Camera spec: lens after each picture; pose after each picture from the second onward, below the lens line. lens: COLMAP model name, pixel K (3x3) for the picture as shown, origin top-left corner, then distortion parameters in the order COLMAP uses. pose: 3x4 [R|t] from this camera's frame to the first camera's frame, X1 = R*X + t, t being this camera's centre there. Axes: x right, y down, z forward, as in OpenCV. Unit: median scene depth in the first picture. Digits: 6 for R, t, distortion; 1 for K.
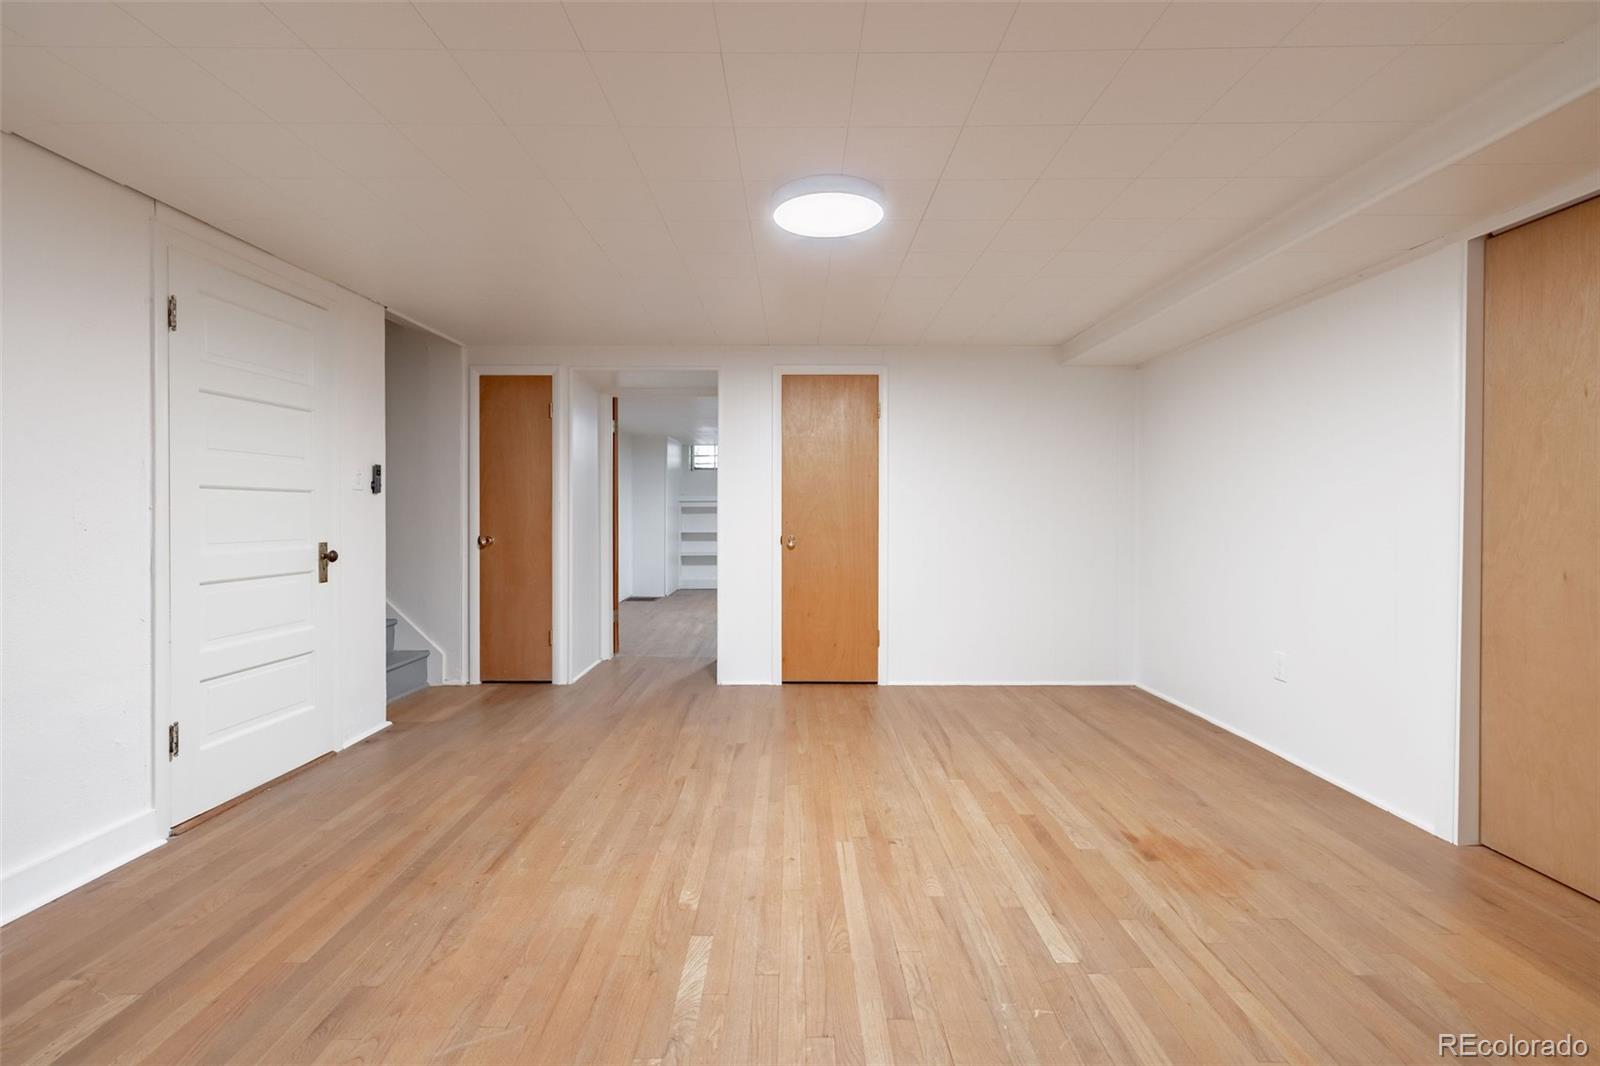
lens RADIAL K [[690.5, 0, 791.9], [0, 690.5, 520.4], [0, 0, 1]] dist [0.002000, 0.000290]
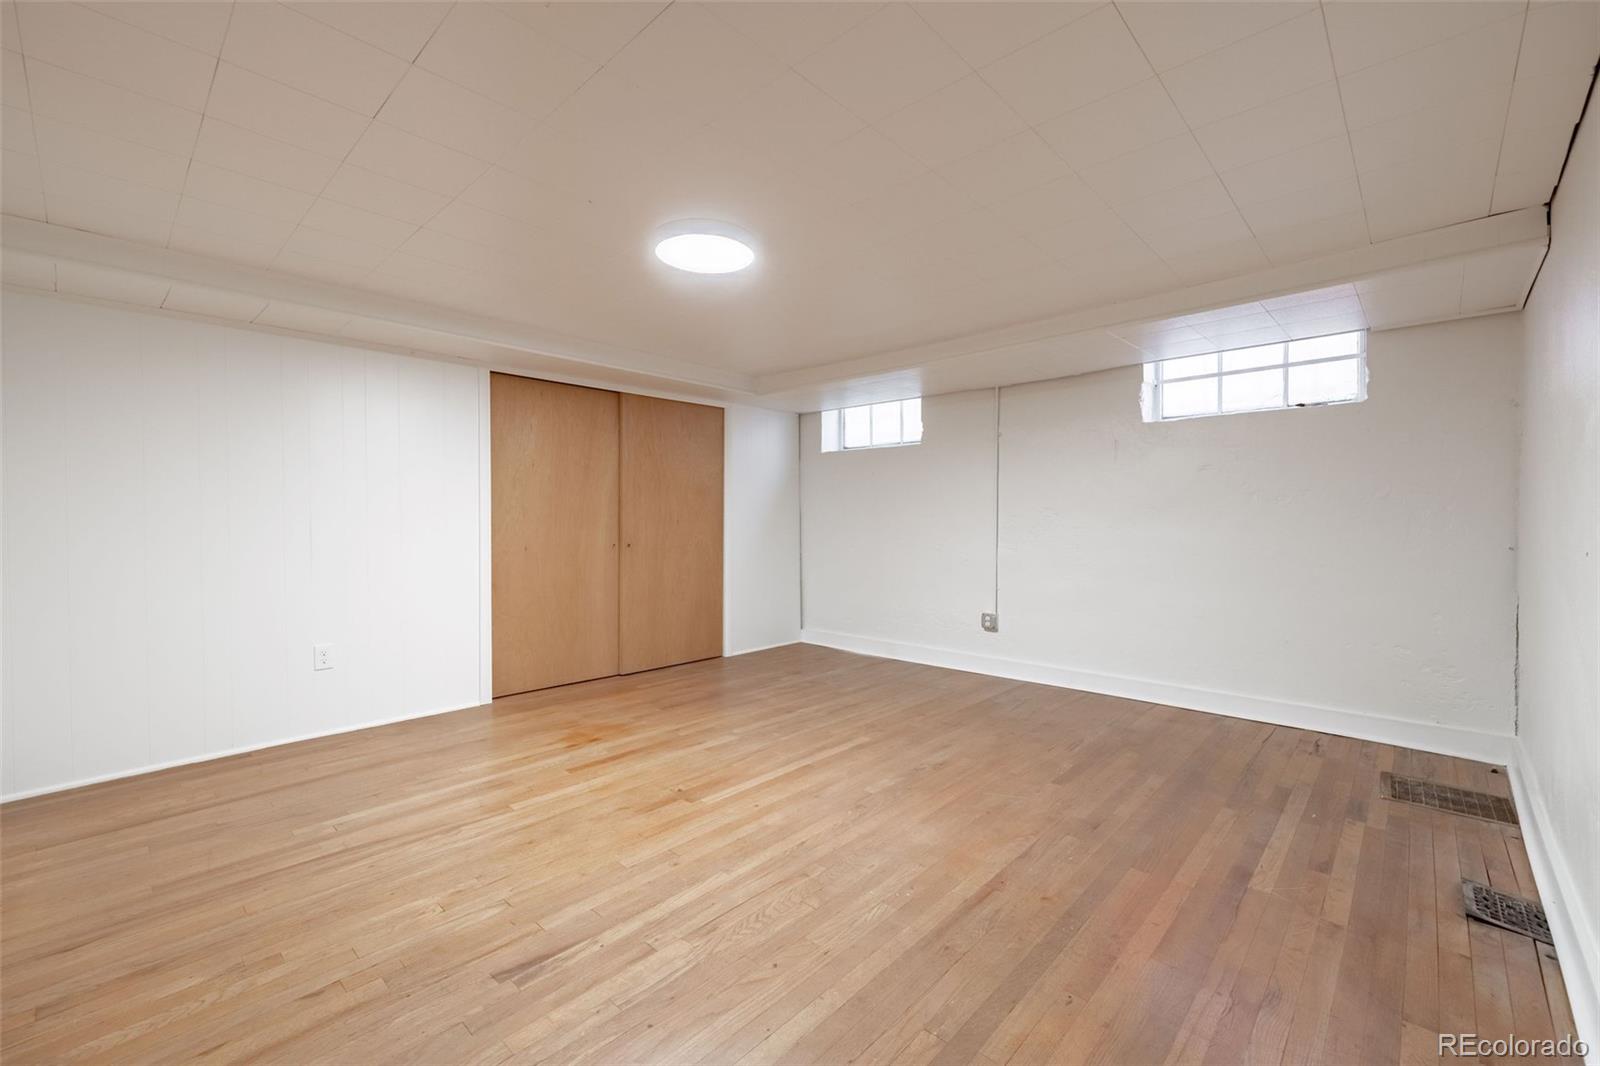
lens RADIAL K [[690.5, 0, 793.5], [0, 690.5, 527.7], [0, 0, 1]] dist [0.002000, 0.000290]
pose [[-0.737996, -0.007846, 0.674760, -0.829785], [0.010388, 0.999682, 0.022985, -0.022012], [-0.674725, 0.023972, -0.737679, 1.773376]]
